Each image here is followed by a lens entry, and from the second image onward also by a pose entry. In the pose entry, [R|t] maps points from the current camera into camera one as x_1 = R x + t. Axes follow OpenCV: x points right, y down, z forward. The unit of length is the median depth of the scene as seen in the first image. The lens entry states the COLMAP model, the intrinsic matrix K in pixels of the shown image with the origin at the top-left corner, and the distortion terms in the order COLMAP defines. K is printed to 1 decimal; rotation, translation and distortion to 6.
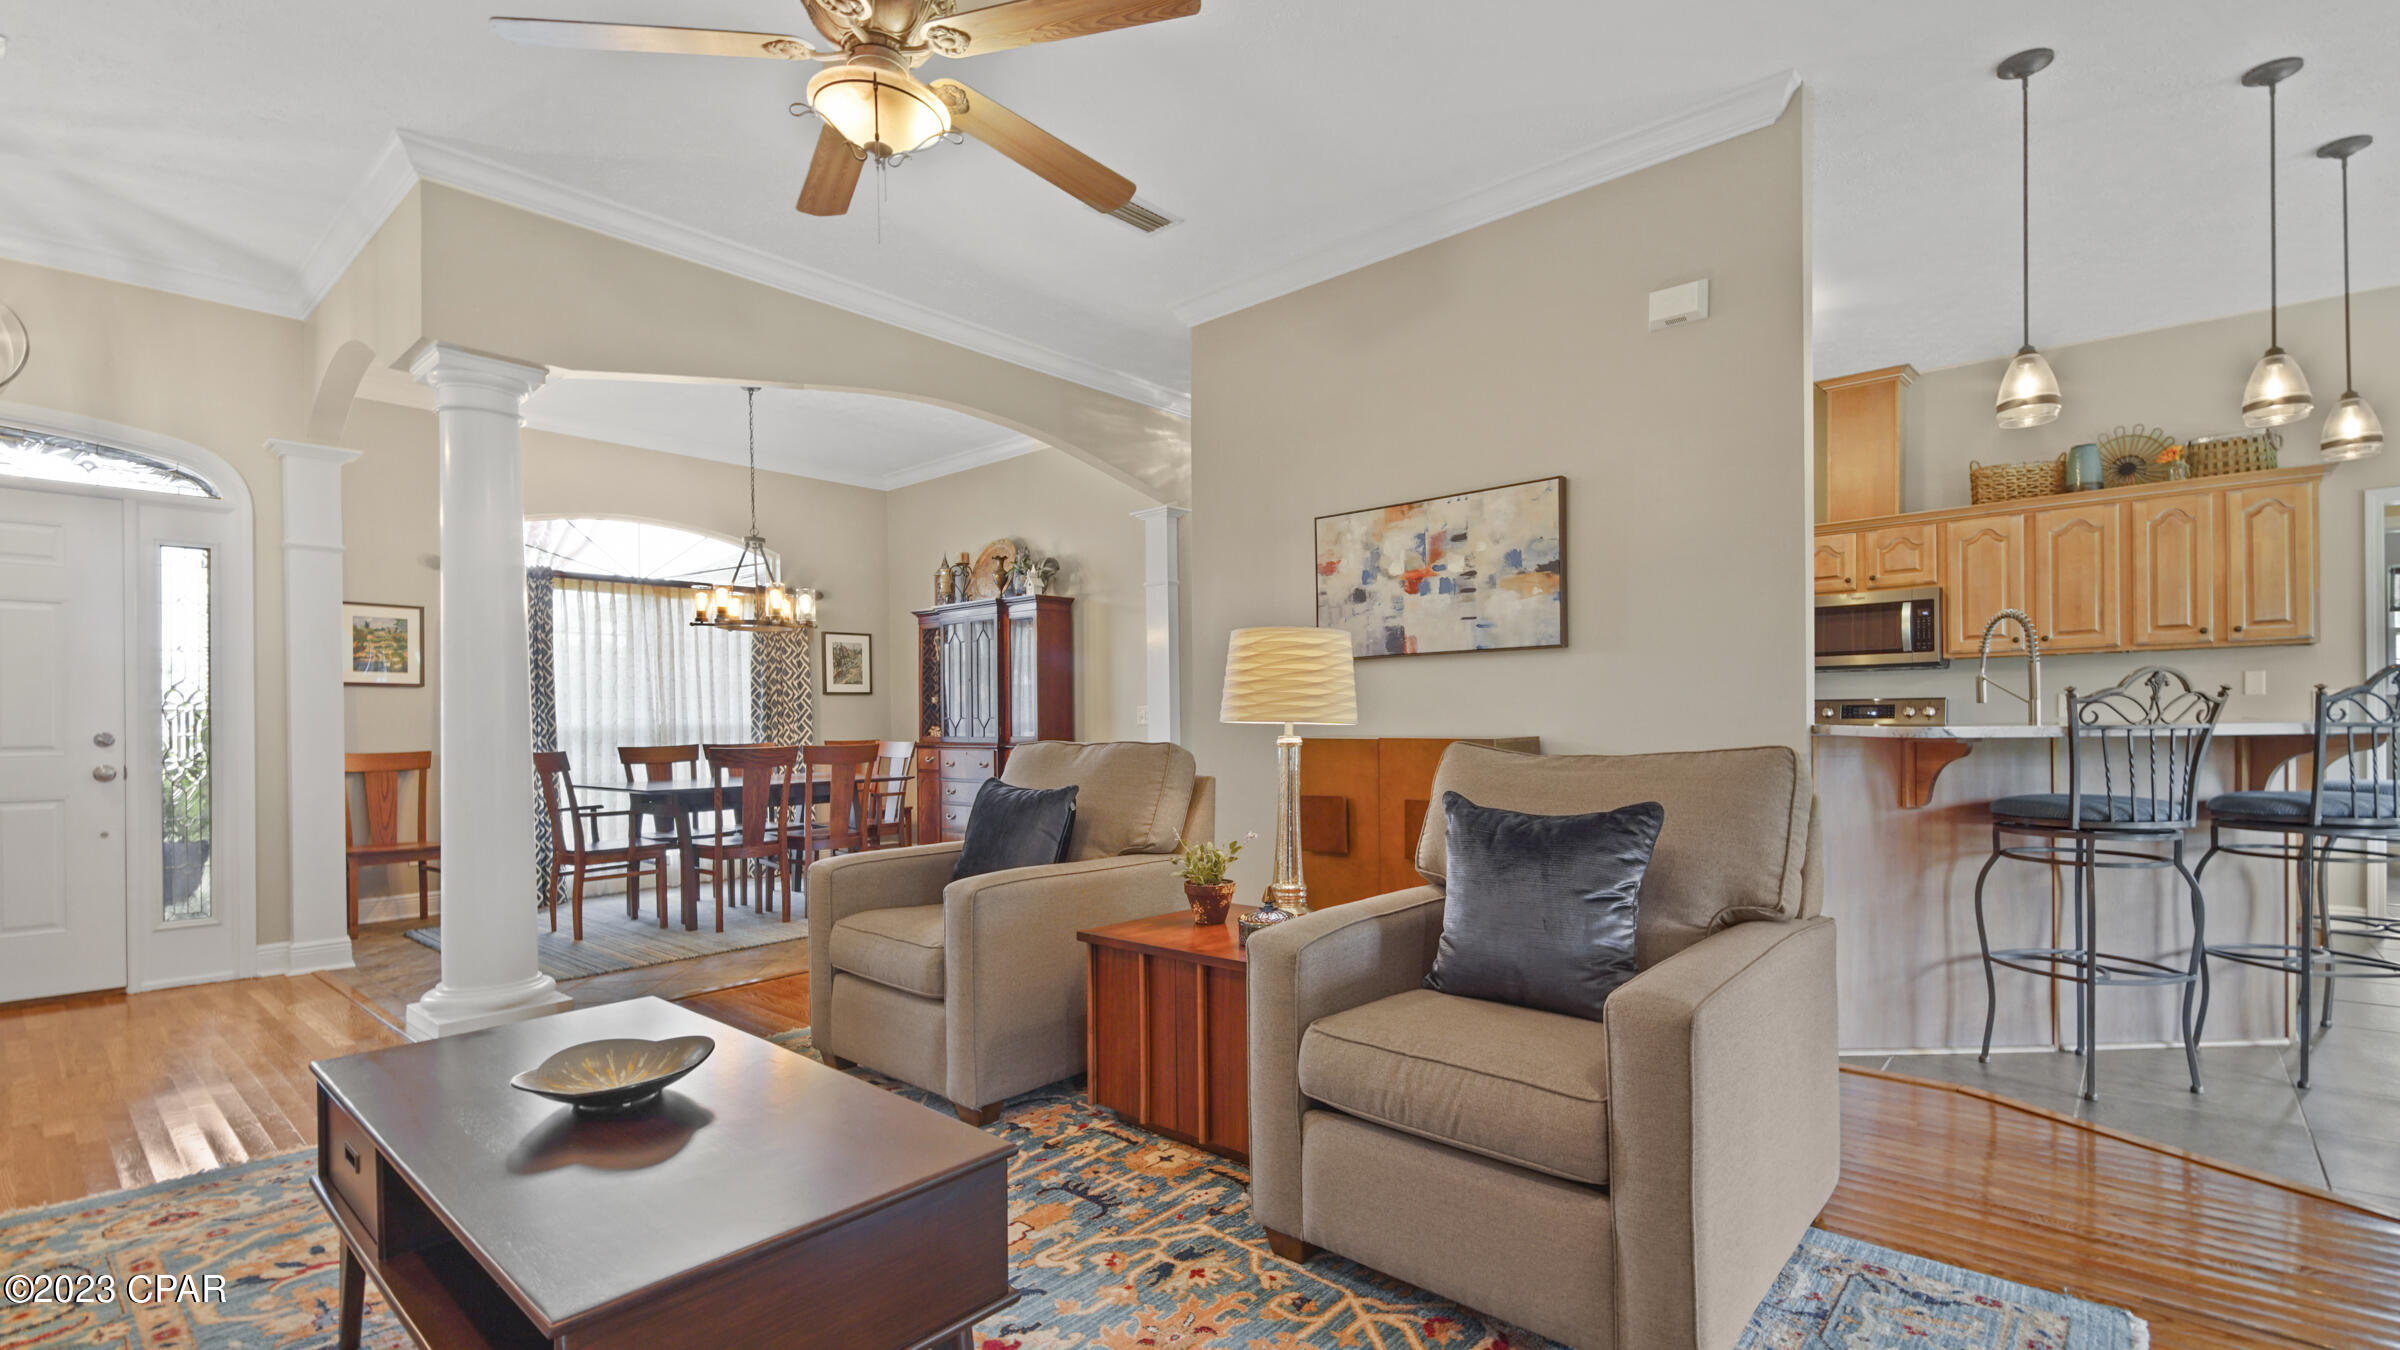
lens RADIAL K [[1059.2, 0, 1202.9], [0, 1059.2, 714.1], [0, 0, 1]] dist [0.036839, -0.022285]
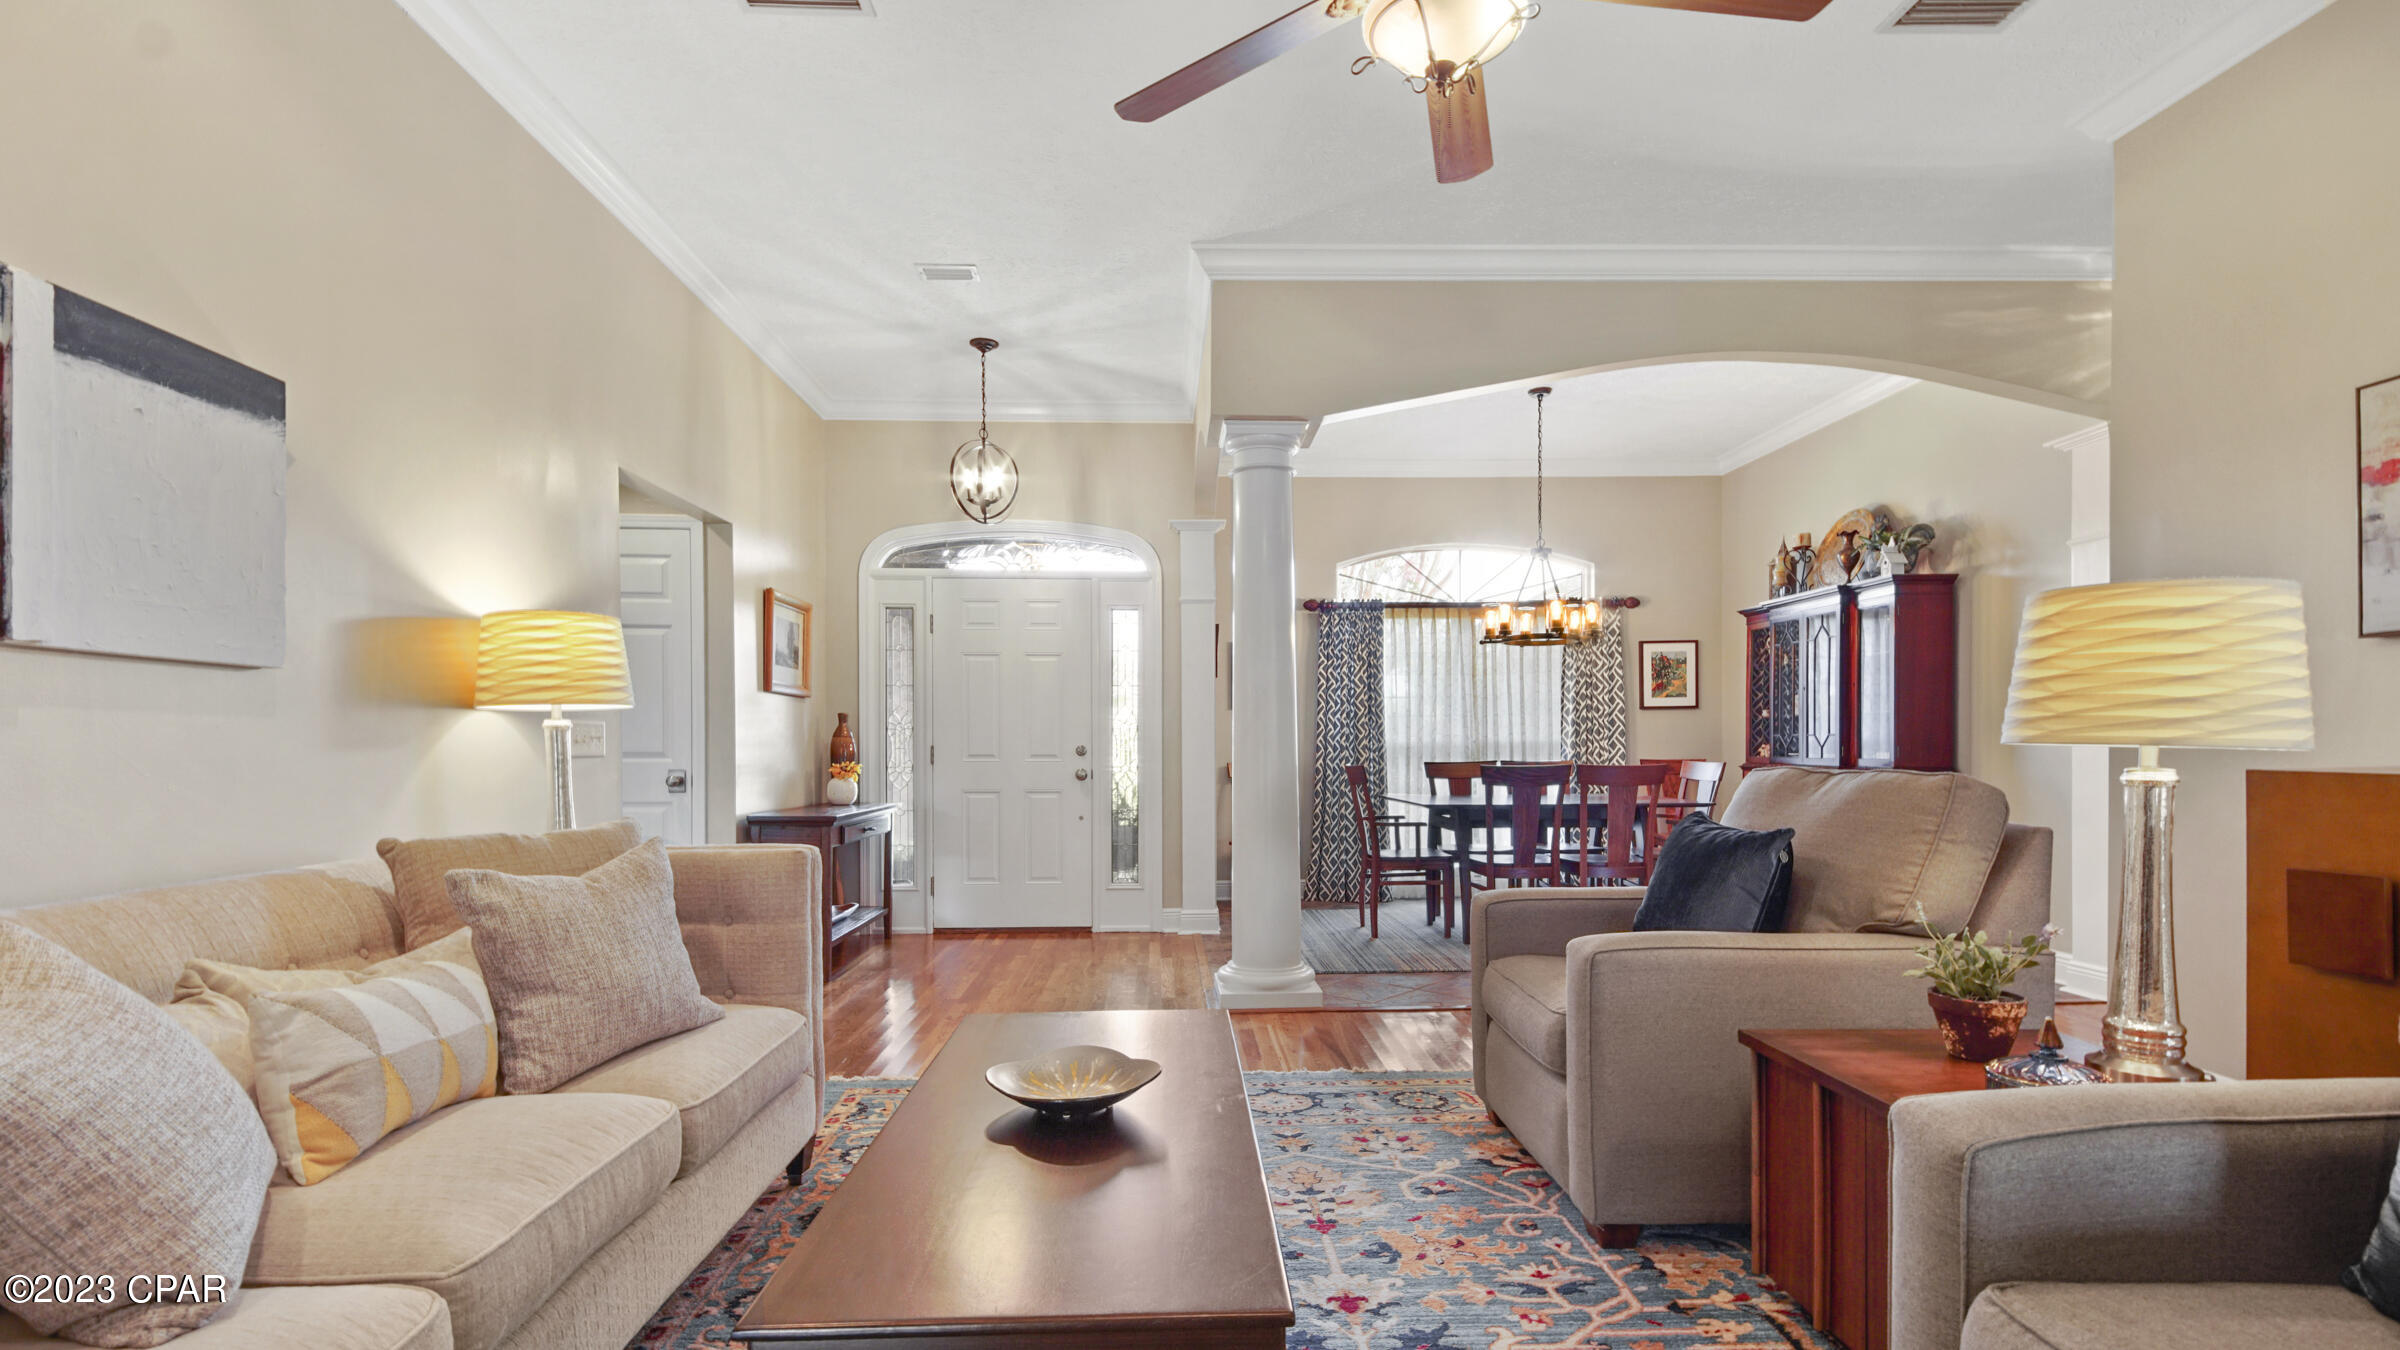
lens RADIAL K [[1069.6, 0, 1192.6], [0, 1069.6, 741.9], [0, 0, 1]] dist [0.037318, -0.022767]
pose [[0.682580, 0.005426, -0.730790, 0.083917], [0.002550, 0.999949, 0.009807, -0.000508], [0.730806, -0.008558, 0.682531, 0.110618]]
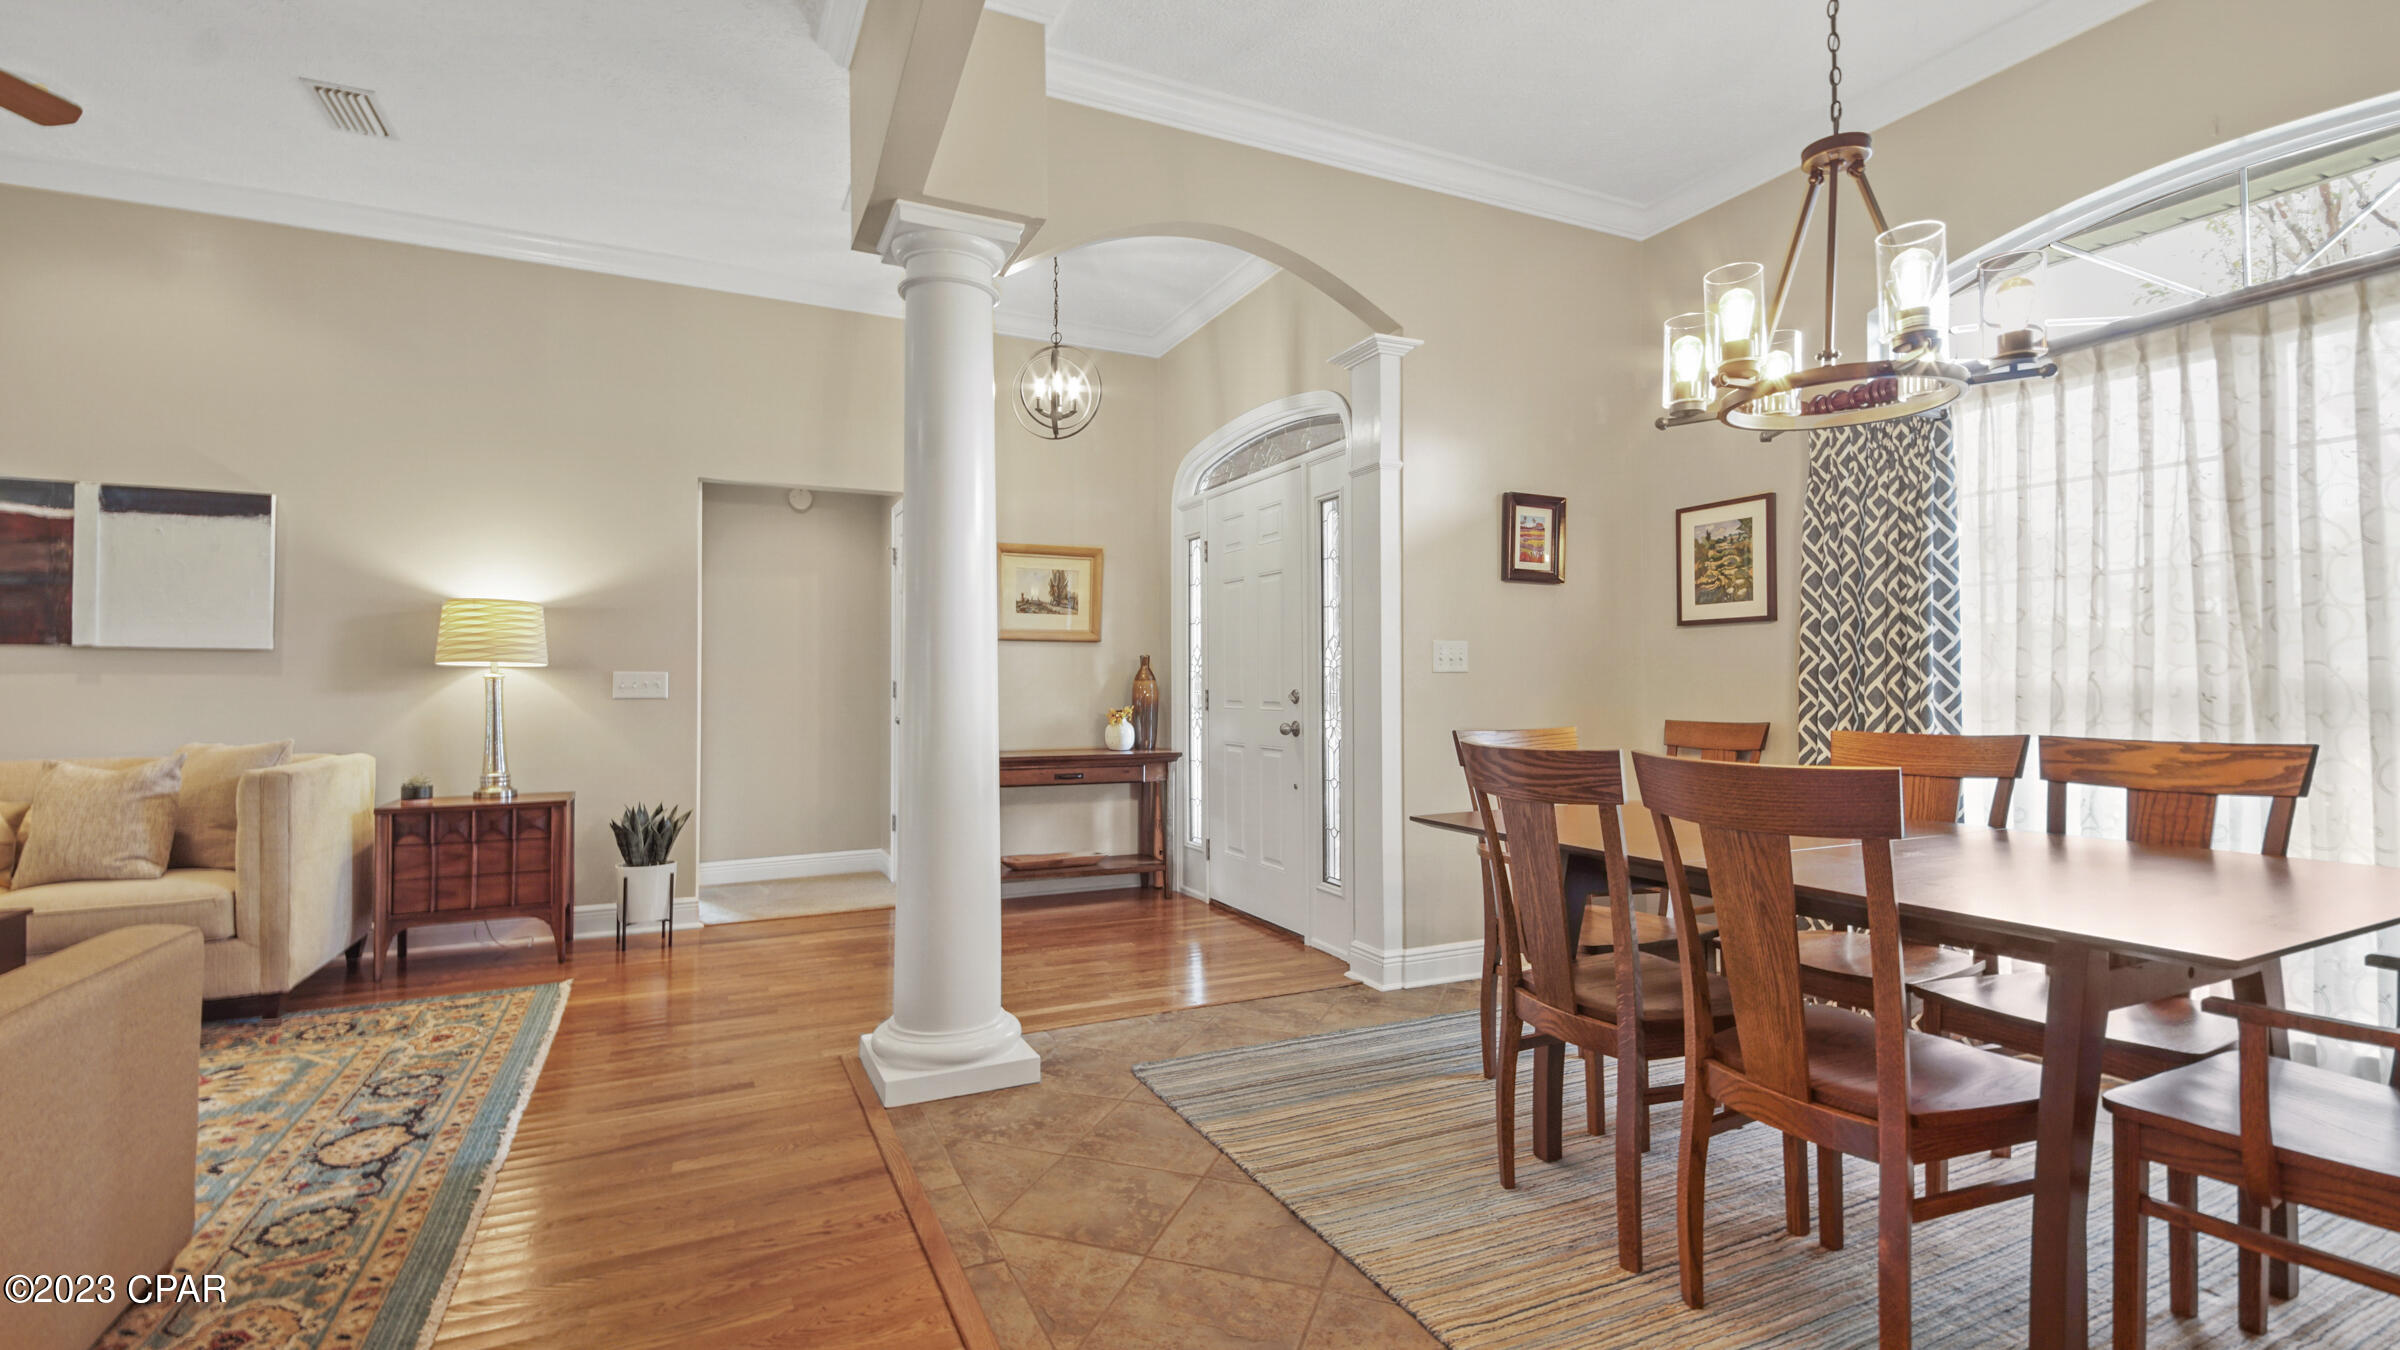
lens RADIAL K [[1042.5, 0, 1200.0], [0, 1042.5, 675.0], [0, 0, 1]] dist [-0.011578, 0.000122]
pose [[-0.384402, -0.003729, -0.923158, -0.033310], [0.014158, 0.999850, -0.009934, 0.009222], [0.923057, -0.016888, -0.384292, 1.005525]]
